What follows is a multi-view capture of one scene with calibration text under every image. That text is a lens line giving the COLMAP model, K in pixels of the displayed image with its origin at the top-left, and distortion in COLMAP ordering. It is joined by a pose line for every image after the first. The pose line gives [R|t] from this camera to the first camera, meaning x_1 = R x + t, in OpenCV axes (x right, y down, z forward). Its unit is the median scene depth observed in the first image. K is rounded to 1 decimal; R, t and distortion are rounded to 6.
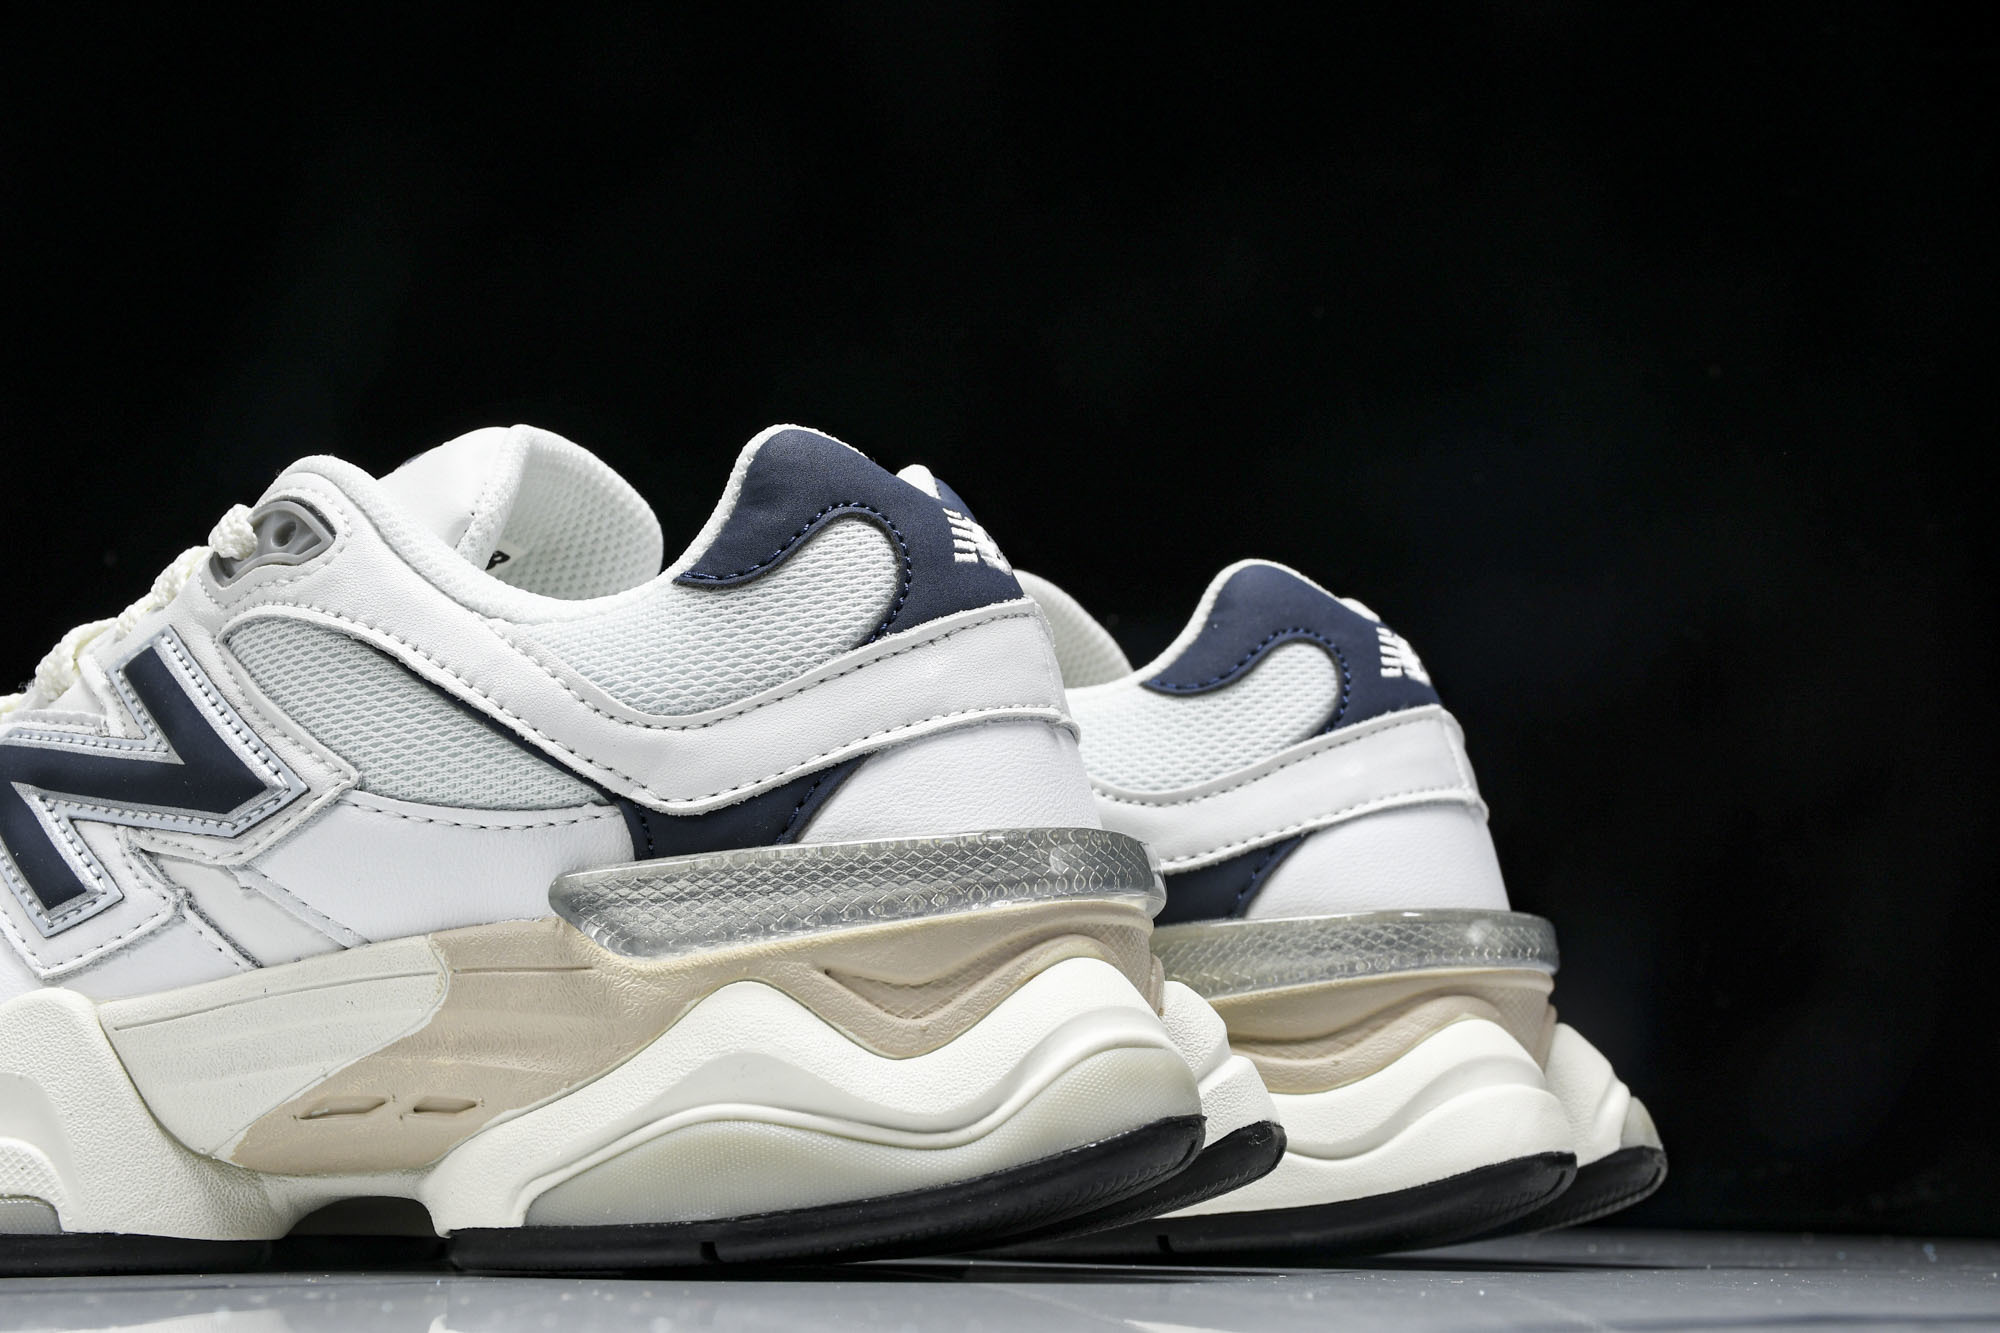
lens RADIAL K [[3046.0, 0, 1020.1], [0, 3046.0, 652.2], [0, 0, 1]] dist [0.081210, 0.000000]
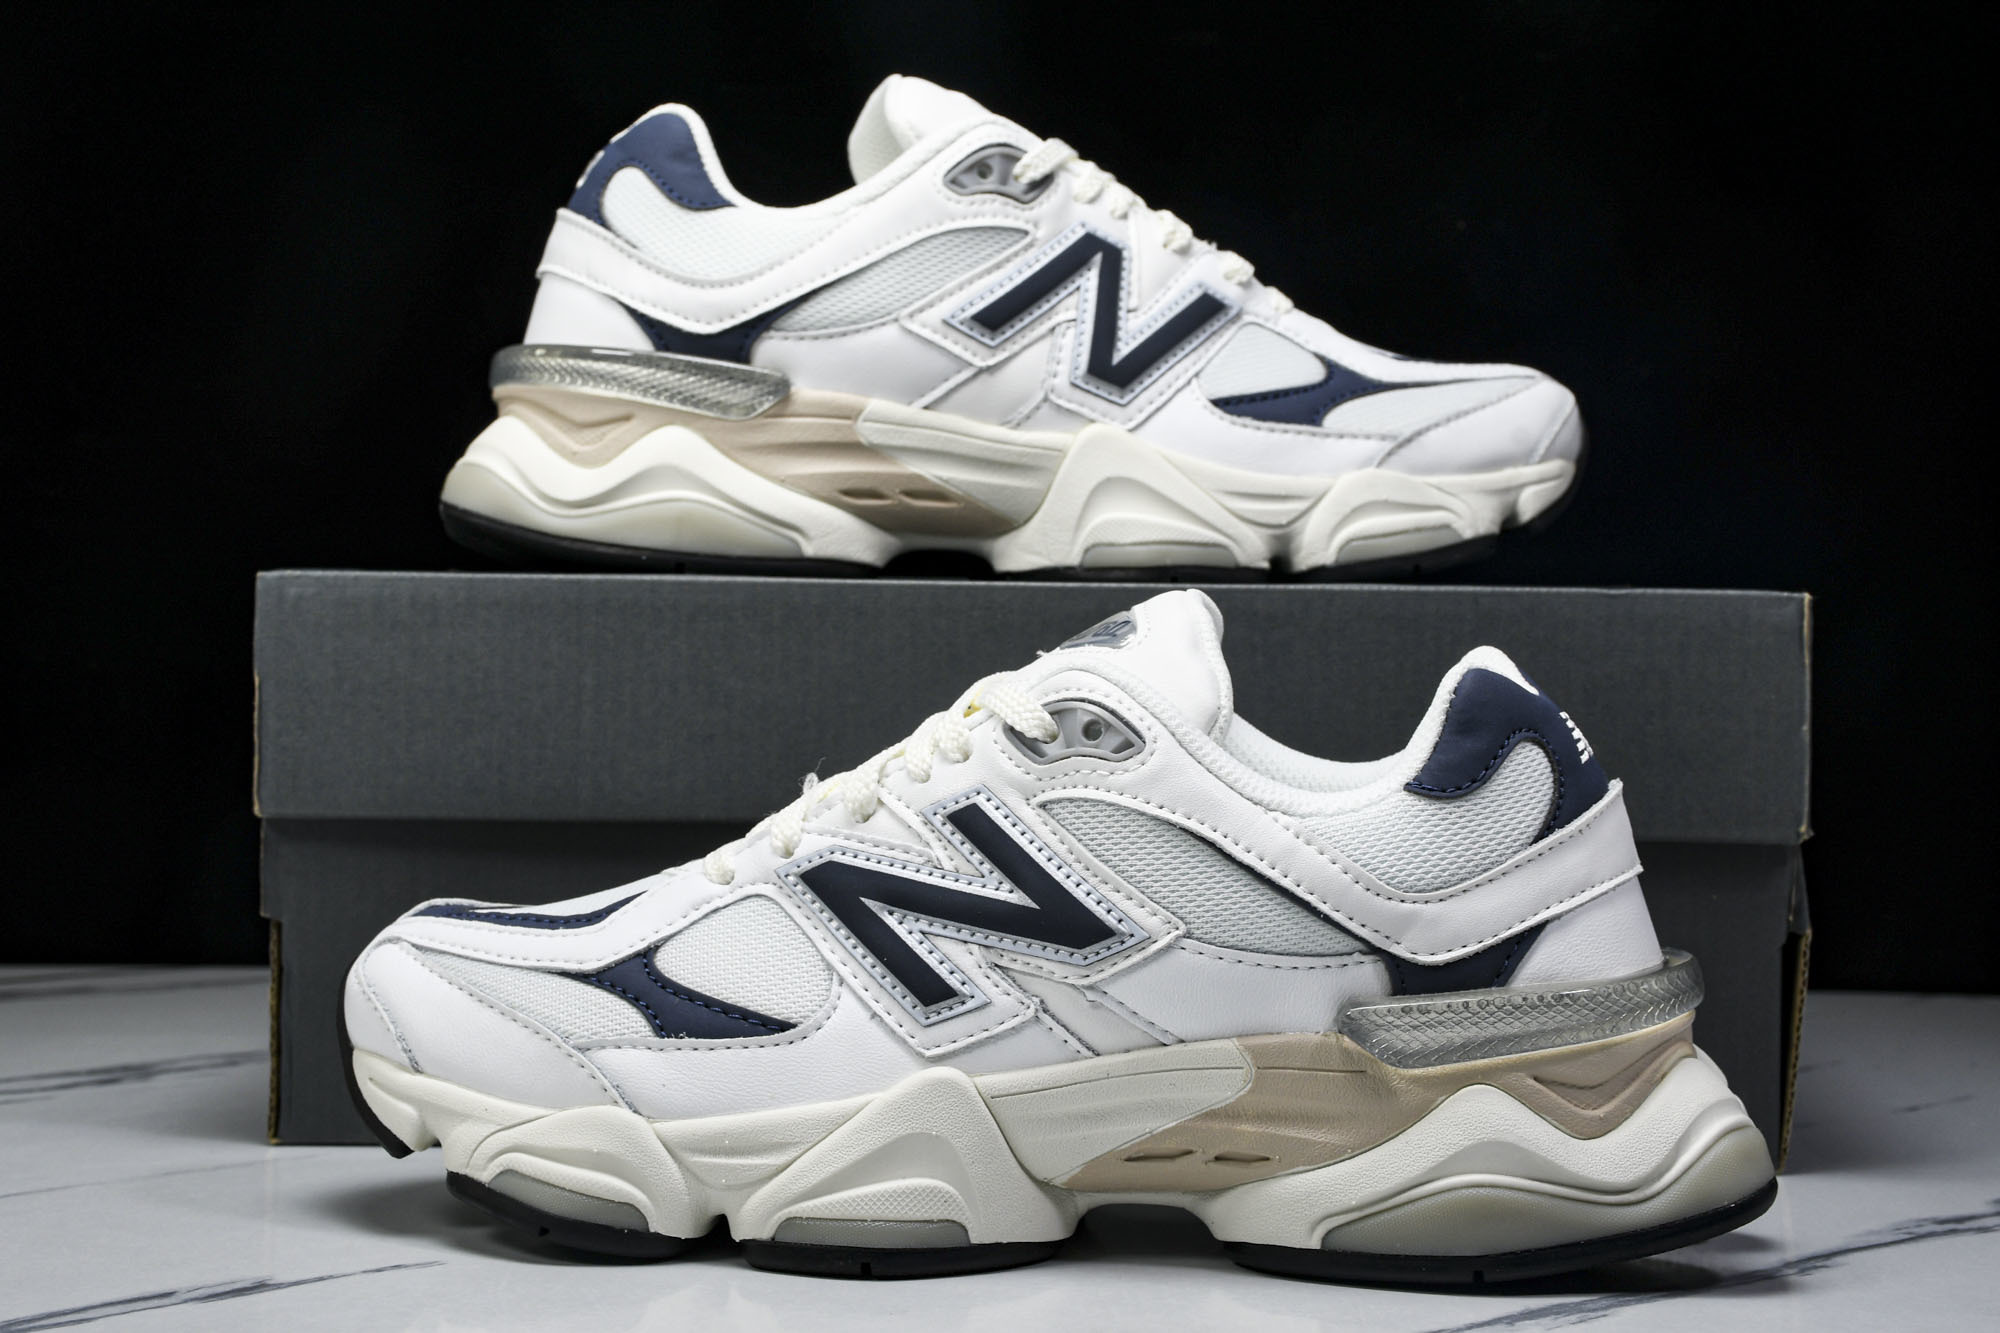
lens RADIAL K [[3693.0, 0, 988.2], [0, 3693.0, 683.7], [0, 0, 1]] dist [0.197851, 0.000000]
pose [[0.976697, 0.005433, 0.214555, -0.666155], [-0.047711, 0.980161, 0.192374, -0.388413], [-0.209254, -0.198128, 0.957579, -0.573049]]
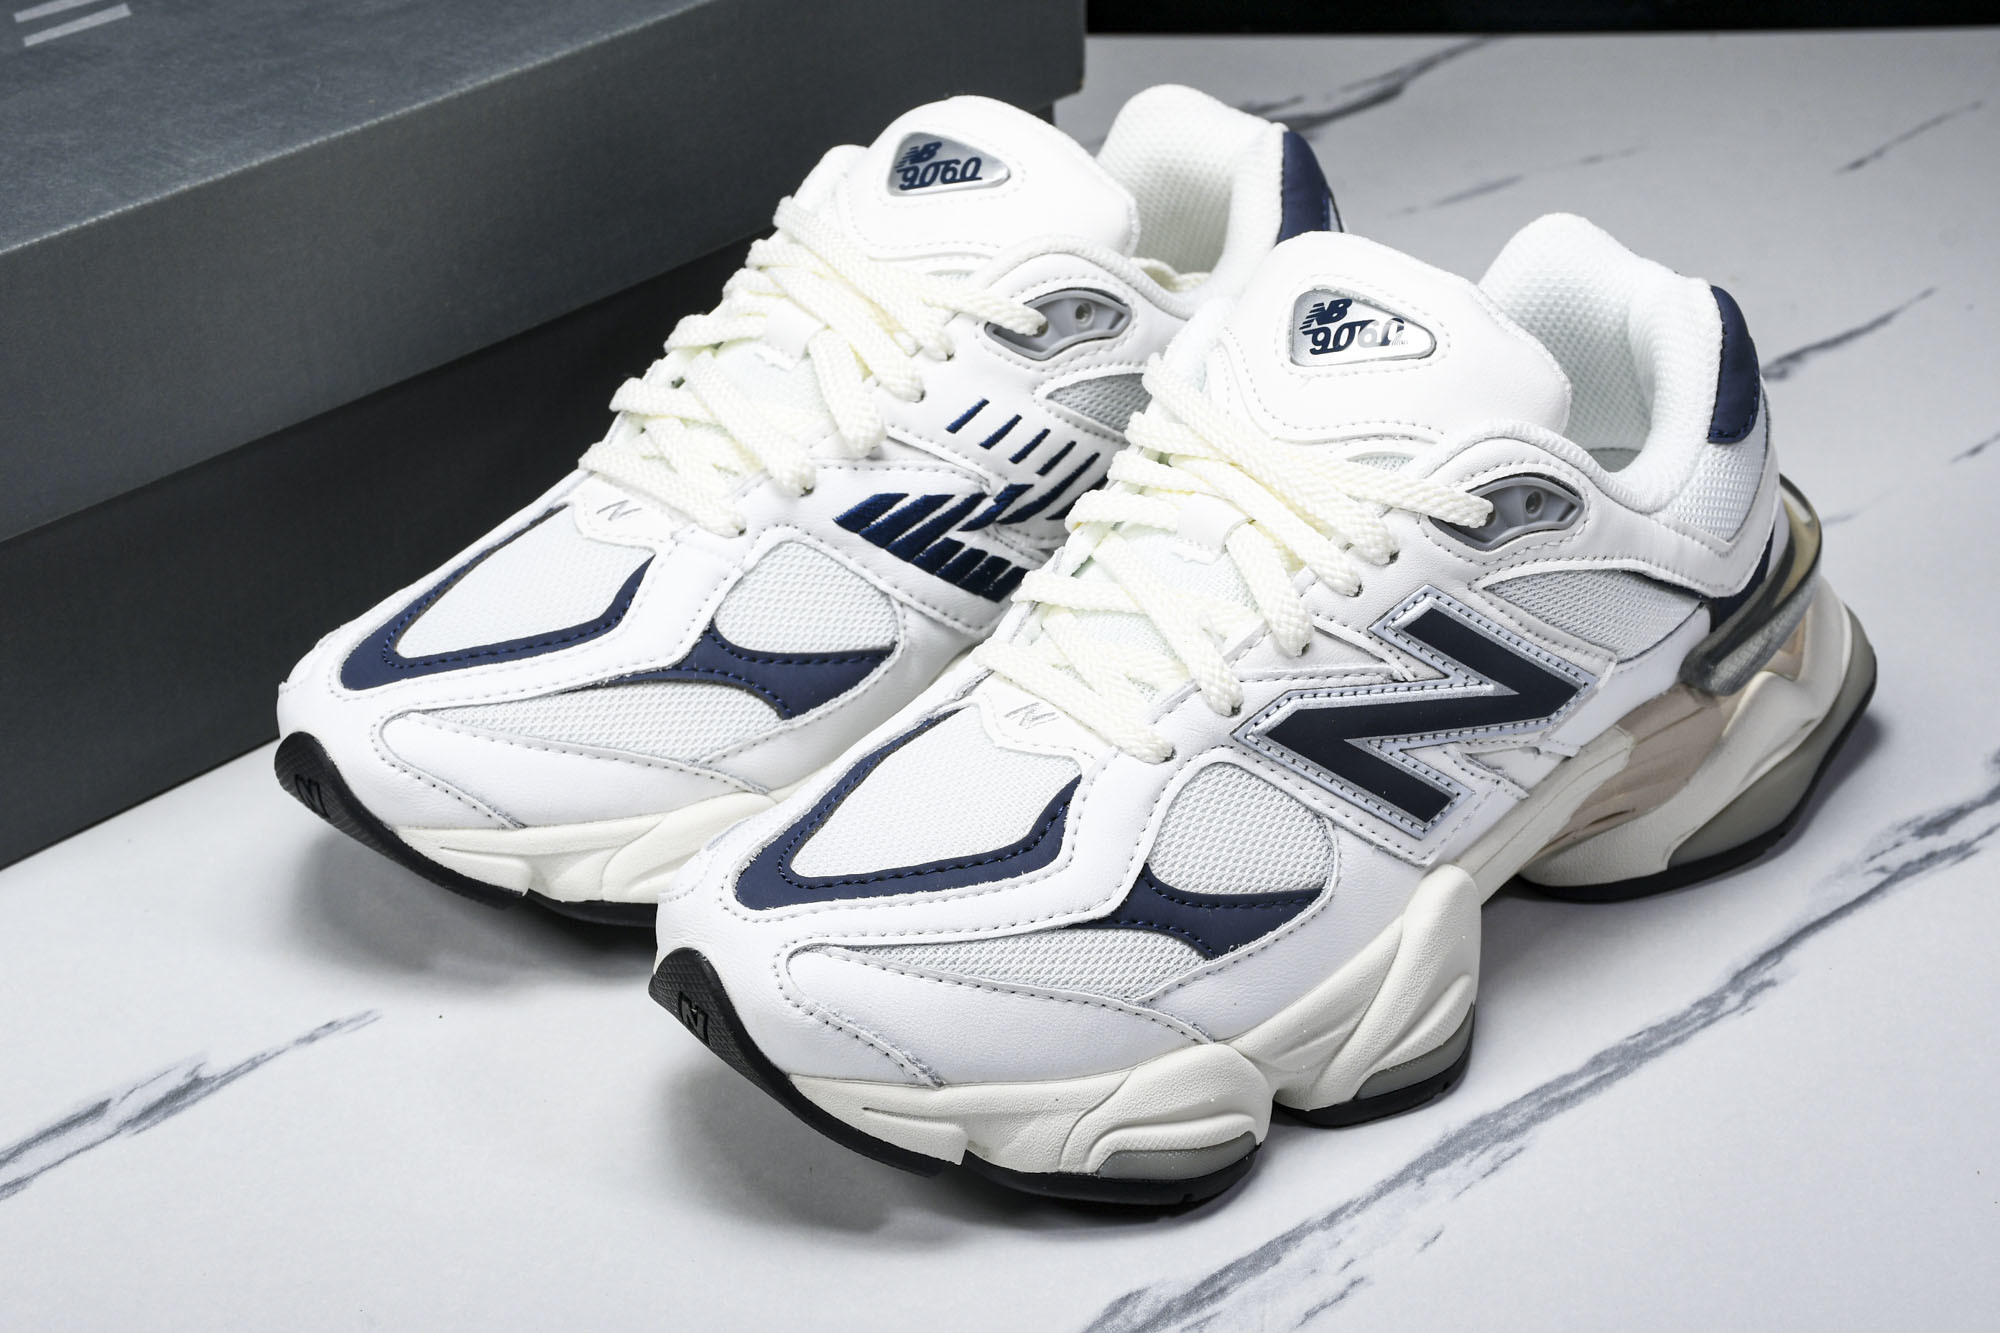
lens RADIAL K [[4065.5, 0, 979.1], [0, 4065.5, 653.2], [0, 0, 1]] dist [0.222778, 0.000000]
pose [[0.456947, -0.452722, 0.765665, -1.767034], [-0.163612, 0.803321, 0.572631, -0.974933], [-0.874317, -0.386934, 0.293004, 0.709611]]
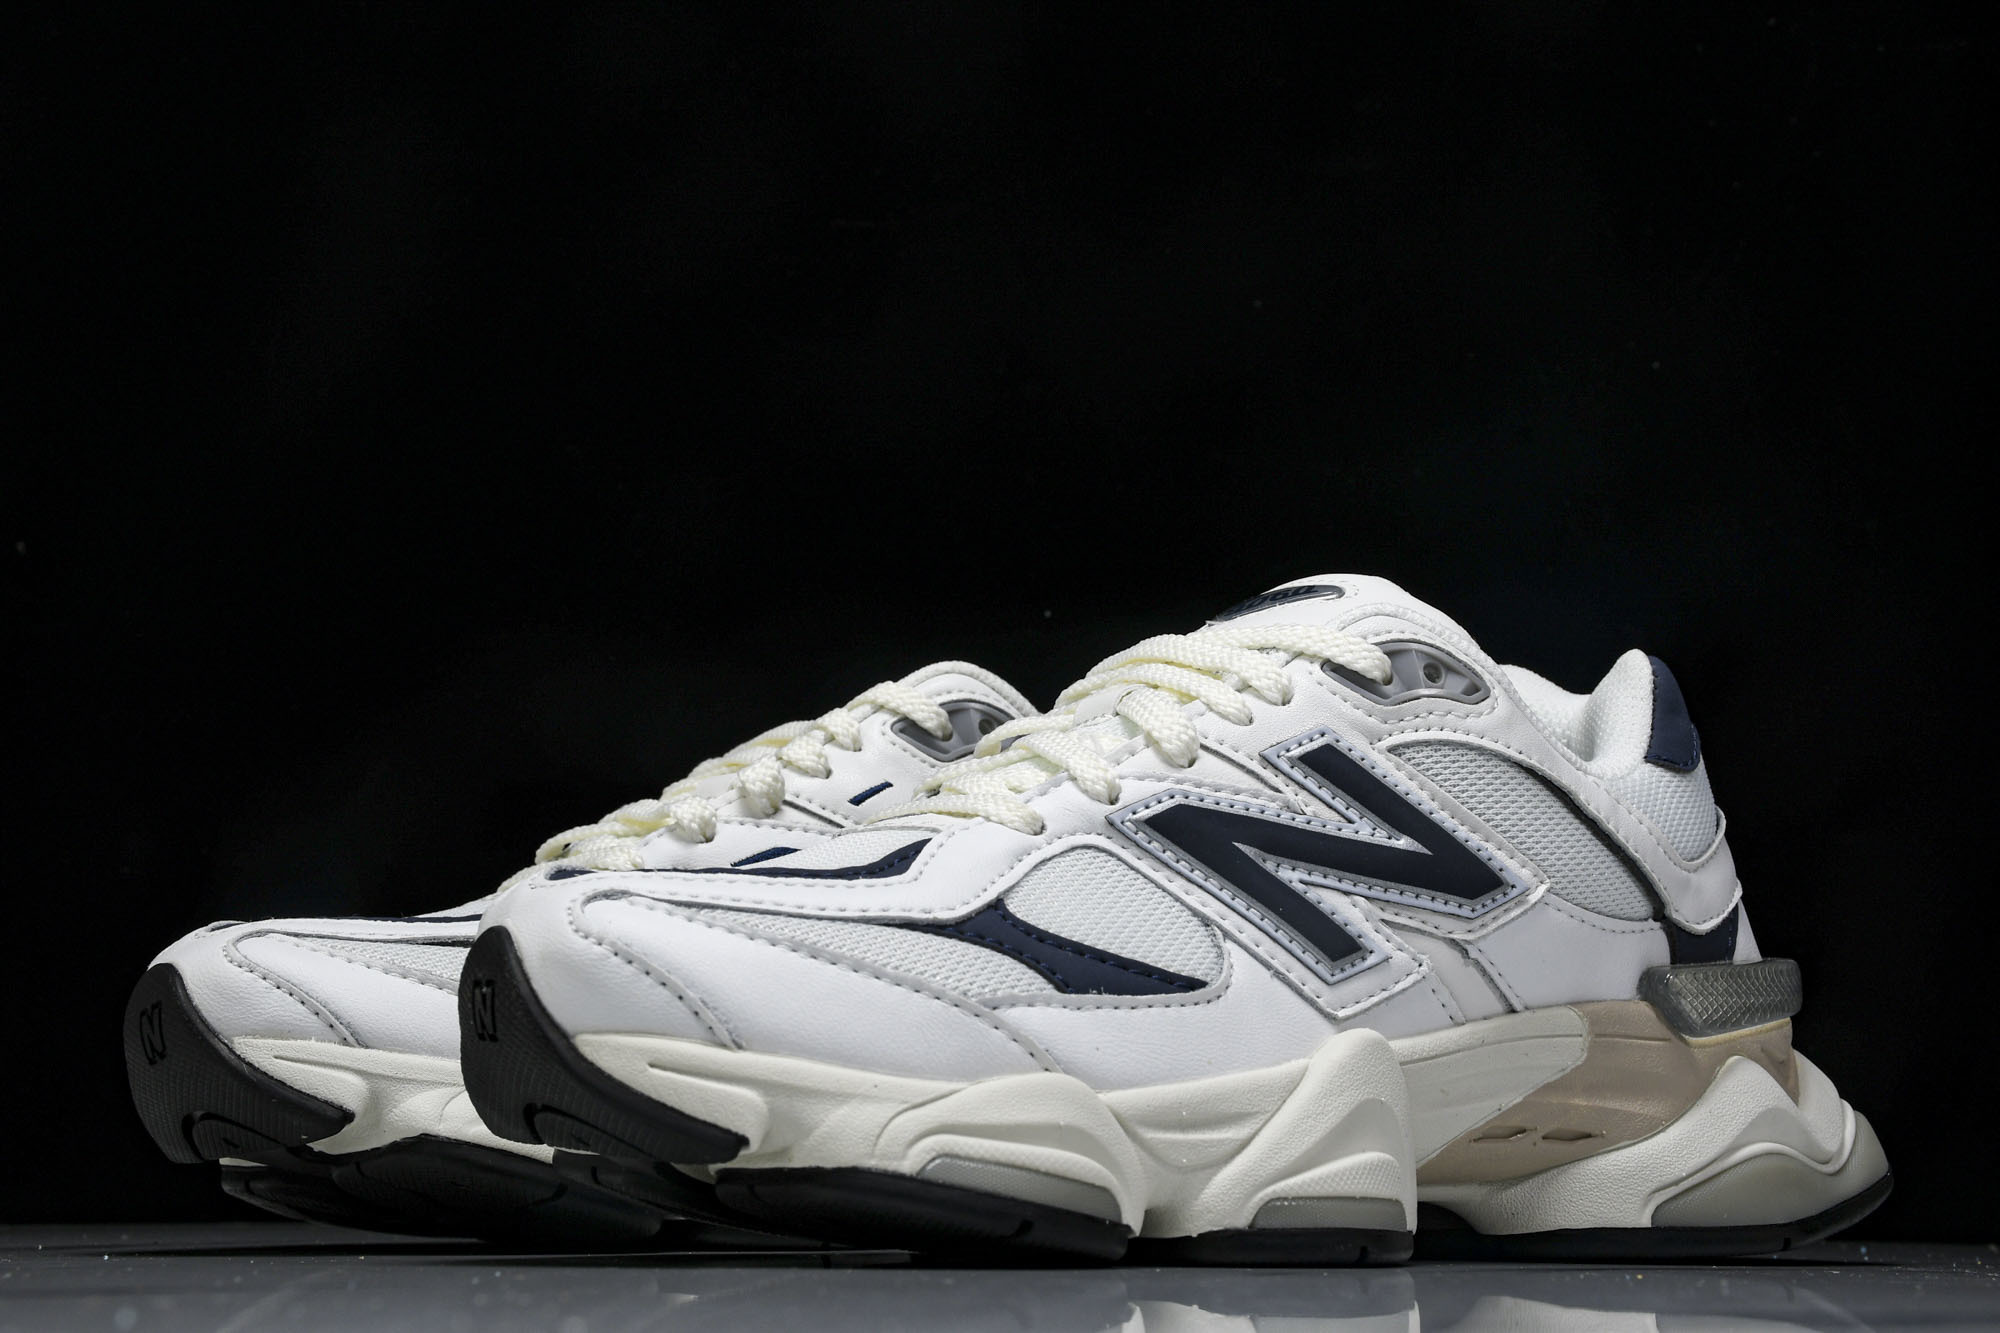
lens RADIAL K [[3046.0, 0, 977.0], [0, 3046.0, 670.7], [0, 0, 1]] dist [0.081210, 0.000000]
pose [[0.570911, 0.137036, 0.809495, -1.424459], [-0.150613, 0.986720, -0.060815, 0.067758], [-0.807079, -0.087200, 0.583969, 0.442517]]
